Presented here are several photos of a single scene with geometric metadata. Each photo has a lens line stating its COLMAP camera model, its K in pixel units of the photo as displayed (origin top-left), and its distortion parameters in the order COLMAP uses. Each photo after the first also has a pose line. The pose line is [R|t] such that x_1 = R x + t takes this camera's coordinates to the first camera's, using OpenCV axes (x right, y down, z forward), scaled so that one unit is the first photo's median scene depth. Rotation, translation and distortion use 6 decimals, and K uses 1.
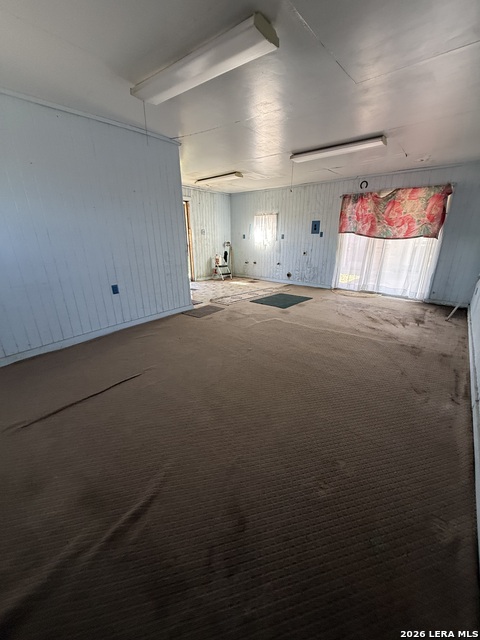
lens RADIAL K [[254.3, 0, 240.6], [0, 254.3, 322.0], [0, 0, 1]] dist [-0.000167, 0.000054]
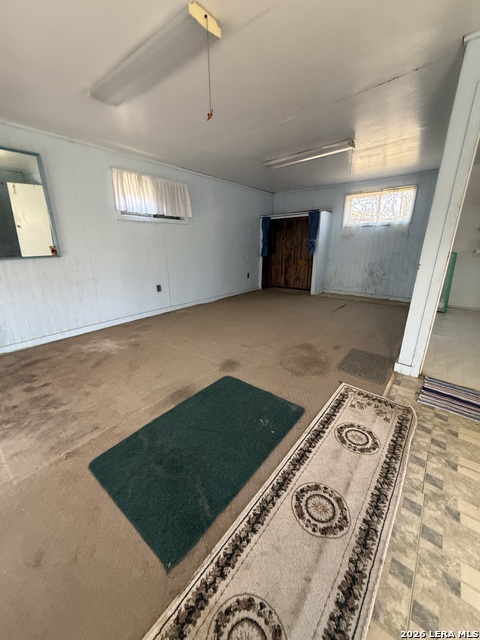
lens RADIAL K [[254.3, 0, 240.6], [0, 254.3, 319.5], [0, 0, 1]] dist [-0.000167, 0.000054]
pose [[-0.999987, -0.004754, -0.001925, 0.159779], [-0.004960, 0.801068, 0.598552, -0.518752], [-0.001303, 0.598554, -0.801081, 1.522319]]
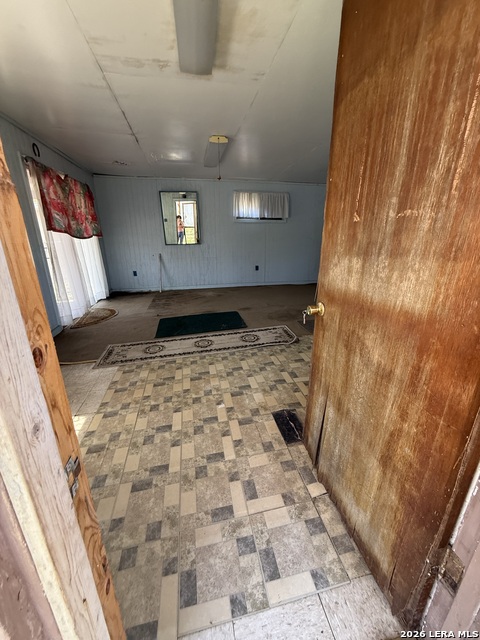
lens RADIAL K [[254.3, 0, 242.0], [0, 254.3, 318.3], [0, 0, 1]] dist [-0.000167, 0.000054]
pose [[-0.779591, -0.198053, 0.594149, -0.469084], [0.207079, 0.813809, 0.542985, -0.605594], [-0.591064, 0.546342, -0.593426, 1.756798]]
